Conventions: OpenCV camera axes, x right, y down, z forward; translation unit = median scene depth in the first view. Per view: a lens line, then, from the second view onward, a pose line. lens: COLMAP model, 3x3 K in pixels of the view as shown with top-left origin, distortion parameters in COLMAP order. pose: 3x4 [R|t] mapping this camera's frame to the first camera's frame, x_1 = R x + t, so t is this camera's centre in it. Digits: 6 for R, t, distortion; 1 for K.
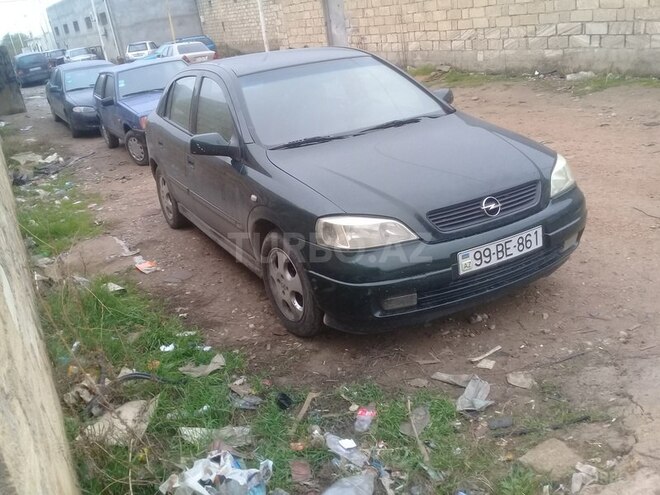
lens RADIAL K [[594.9, 0, 320.8], [0, 594.9, 246.5], [0, 0, 1]] dist [0.098835, -0.178918]
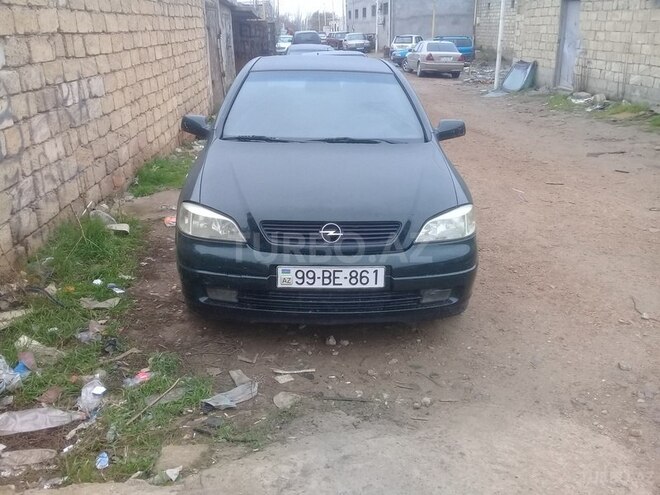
lens RADIAL K [[594.9, 0, 320.8], [0, 594.9, 246.5], [0, 0, 1]] dist [0.098835, -0.178918]
pose [[0.890781, 0.268427, -0.366683, 0.633378], [-0.267393, 0.962035, 0.054673, -0.093258], [0.367438, 0.049346, 0.928738, 0.058079]]
